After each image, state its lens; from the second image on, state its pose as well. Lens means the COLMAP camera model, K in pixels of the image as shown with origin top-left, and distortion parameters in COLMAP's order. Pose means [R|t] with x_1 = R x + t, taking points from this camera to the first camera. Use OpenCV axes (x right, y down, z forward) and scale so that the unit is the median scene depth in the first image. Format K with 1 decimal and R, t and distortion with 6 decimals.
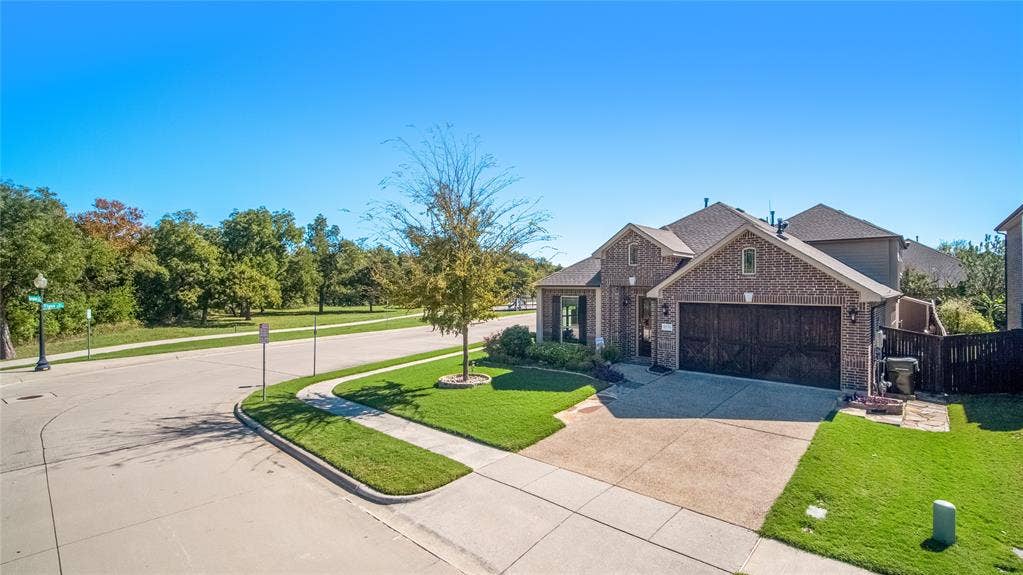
lens RADIAL K [[462.7, 0, 519.4], [0, 462.7, 286.2], [0, 0, 1]] dist [-0.016048, -0.000304]
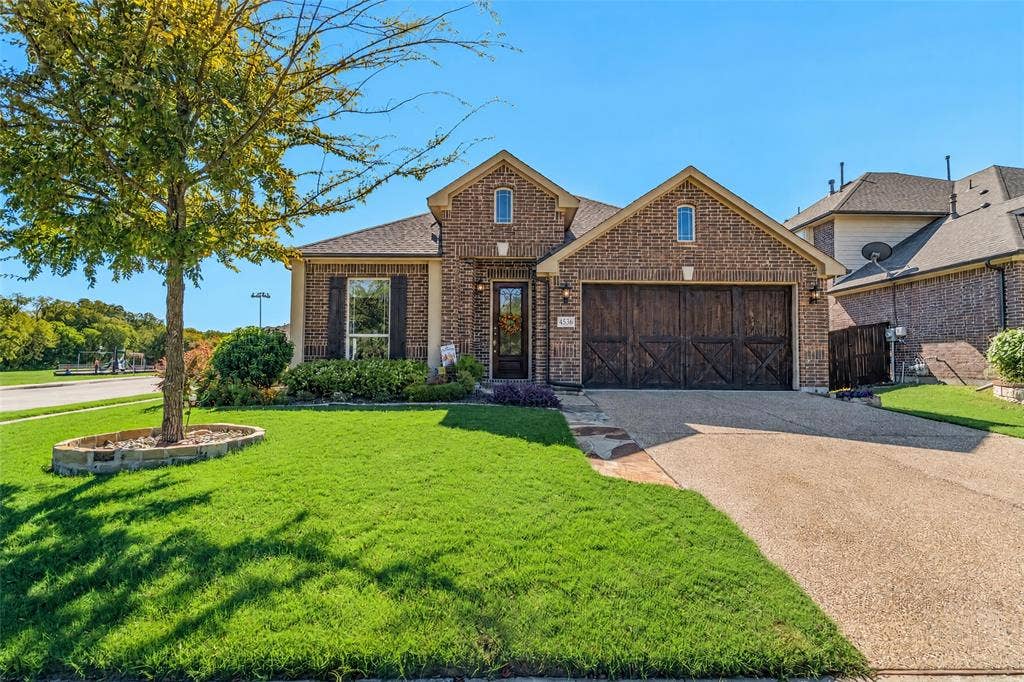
lens RADIAL K [[467.2, 0, 519.4], [0, 467.2, 345.6], [0, 0, 1]] dist [0.001815, 0.000658]
pose [[0.740769, 0.025138, 0.671289, -0.154955], [-0.005896, 0.999504, -0.030923, 0.143092], [-0.671734, 0.018949, 0.740550, 0.582778]]
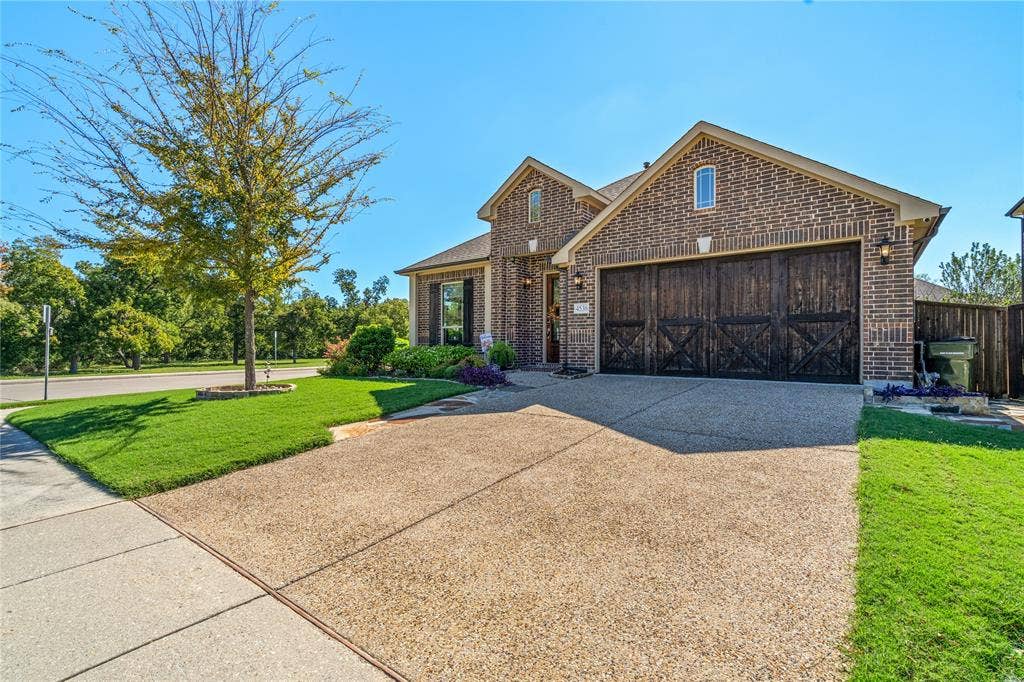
lens RADIAL K [[467.2, 0, 513.6], [0, 467.2, 343.5], [0, 0, 1]] dist [0.001815, 0.000658]
pose [[0.996447, 0.000816, 0.084219, 0.172239], [-0.000276, 0.999979, -0.006424, 0.144461], [-0.084222, 0.006377, 0.996427, 0.361317]]
